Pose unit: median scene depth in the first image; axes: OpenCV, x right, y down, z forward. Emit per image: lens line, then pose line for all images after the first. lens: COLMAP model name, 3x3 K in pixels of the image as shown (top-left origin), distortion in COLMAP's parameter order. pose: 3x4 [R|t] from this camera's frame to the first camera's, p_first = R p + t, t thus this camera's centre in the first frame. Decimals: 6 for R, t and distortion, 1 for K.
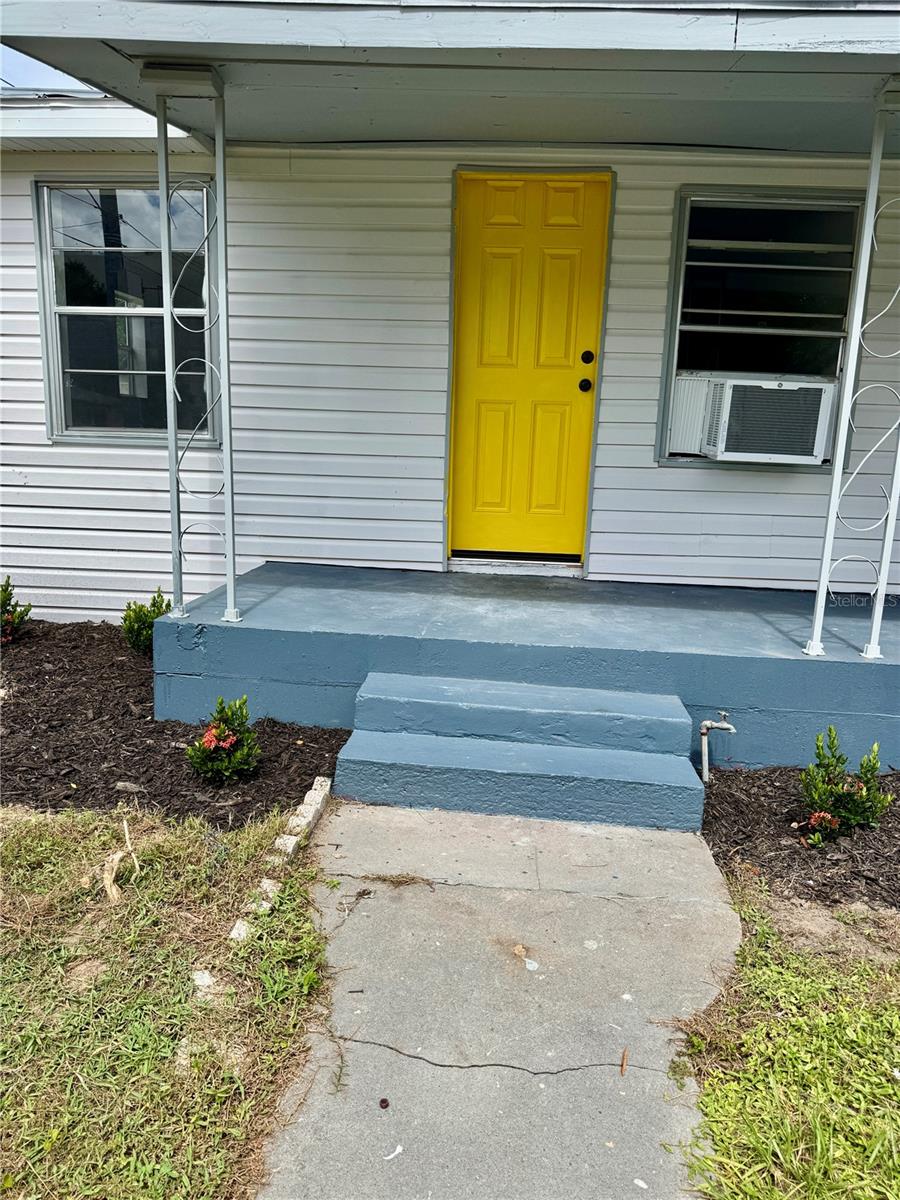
lens RADIAL K [[850.4, 0, 441.8], [0, 850.4, 598.8], [0, 0, 1]] dist [0.101156, -0.118724]
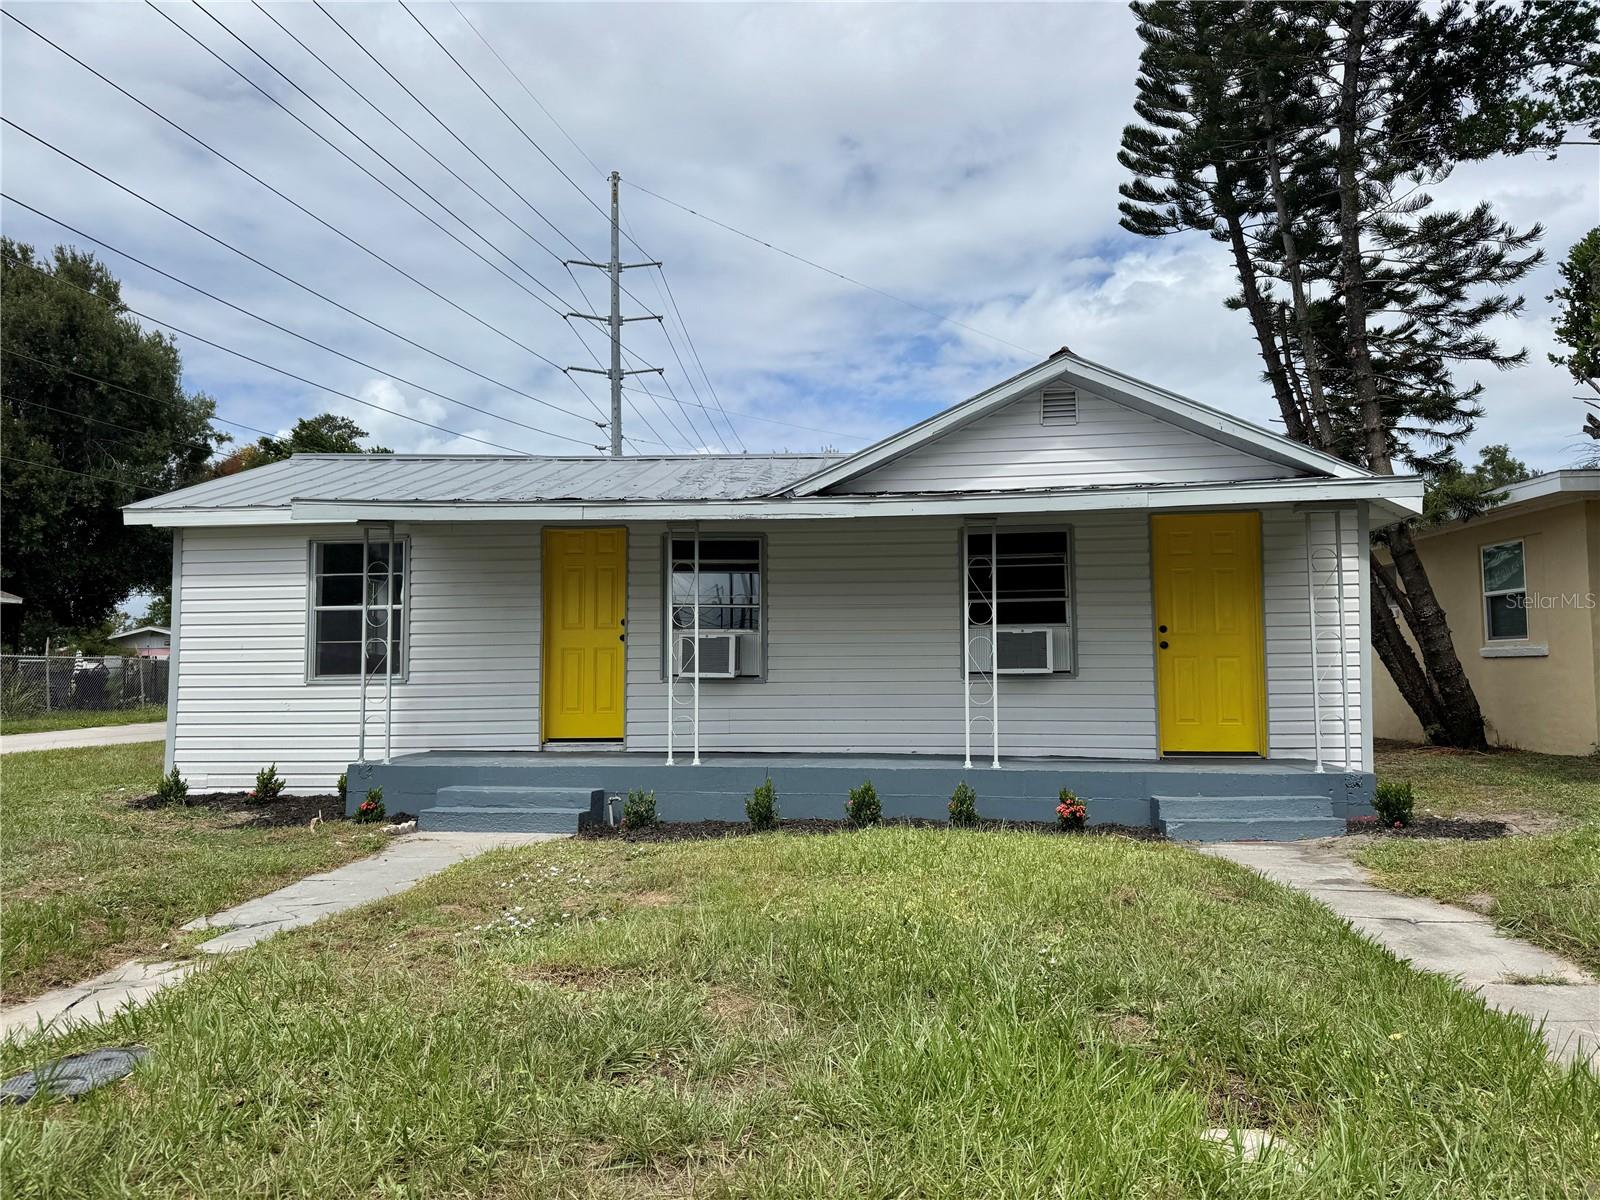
lens RADIAL K [[1133.8, 0, 804.9], [0, 1133.8, 601.1], [0, 0, 1]] dist [0.101156, -0.118724]
pose [[0.999236, -0.039070, -0.000780, 0.571075], [0.037560, 0.965743, -0.256766, 0.296663], [0.010785, 0.256541, 0.966473, -1.297183]]
